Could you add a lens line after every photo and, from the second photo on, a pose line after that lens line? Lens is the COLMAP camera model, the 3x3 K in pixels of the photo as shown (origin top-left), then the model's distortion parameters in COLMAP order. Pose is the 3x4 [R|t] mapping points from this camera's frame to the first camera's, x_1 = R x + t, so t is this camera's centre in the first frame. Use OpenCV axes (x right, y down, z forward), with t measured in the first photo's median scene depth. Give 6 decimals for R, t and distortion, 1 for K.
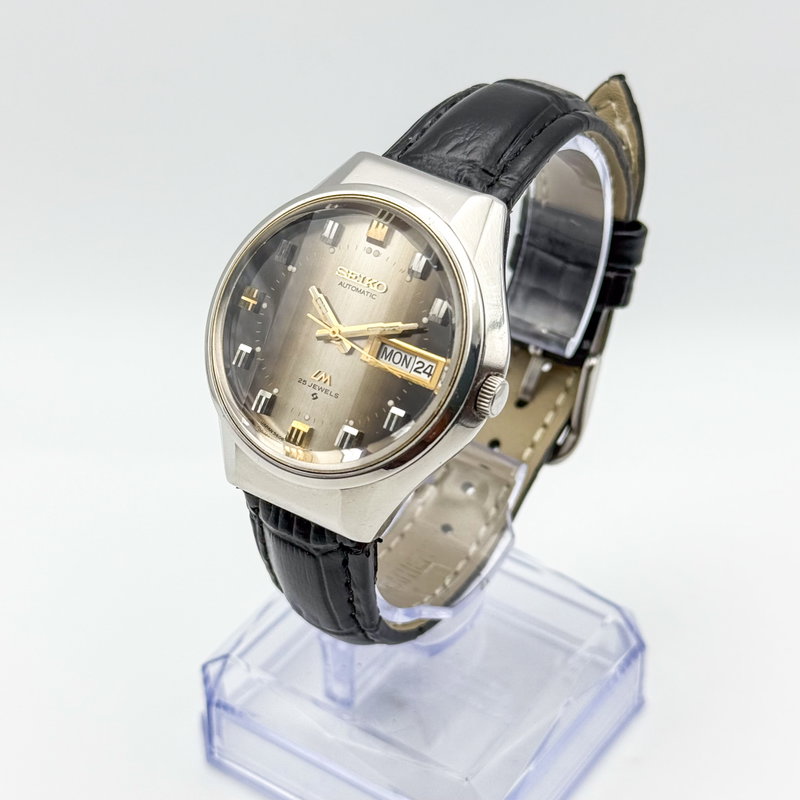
lens RADIAL K [[1716.2, 0, 405.1], [0, 1716.2, 398.1], [0, 0, 1]] dist [0.297019, 0.000000]
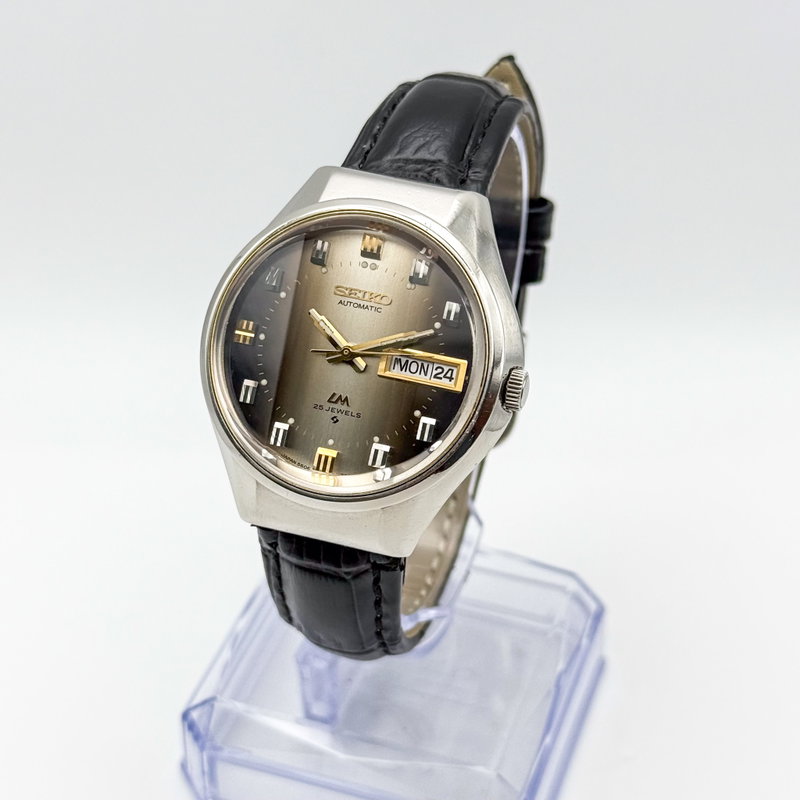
lens RADIAL K [[1716.2, 0, 396.2], [0, 1716.2, 403.4], [0, 0, 1]] dist [0.297019, 0.000000]
pose [[0.967085, -0.164521, 0.194113, -0.200765], [0.161999, 0.986367, 0.028908, -0.031801], [-0.196223, 0.003490, 0.980553, 0.029814]]
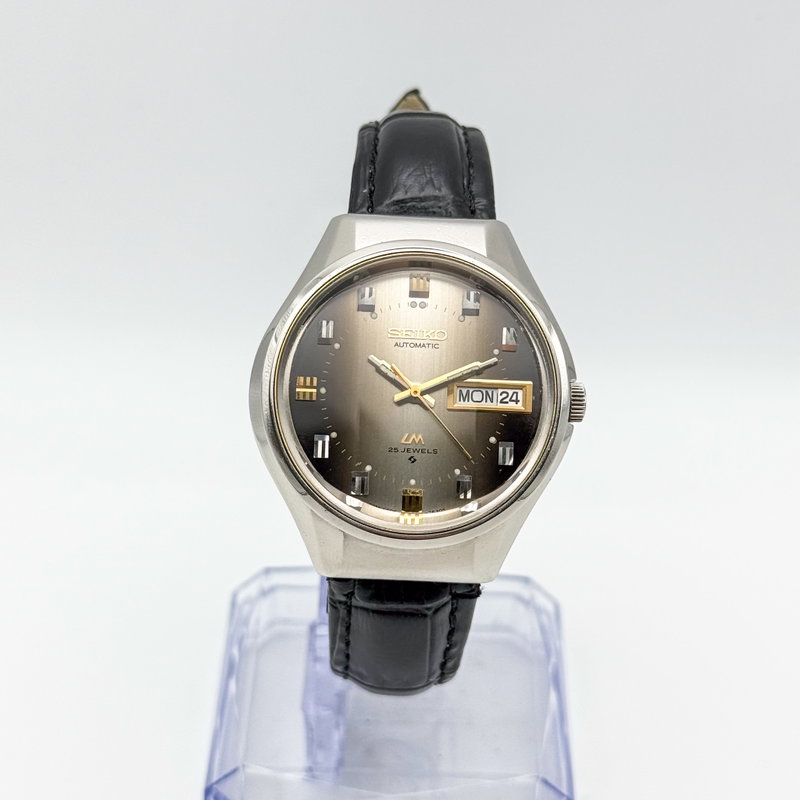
lens RADIAL K [[1716.2, 0, 392.6], [0, 1716.2, 401.9], [0, 0, 1]] dist [0.297019, 0.000000]
pose [[0.848372, -0.309150, 0.429756, -0.463666], [0.308617, 0.948381, 0.072995, -0.105231], [-0.430139, 0.070704, 0.899990, 0.104027]]
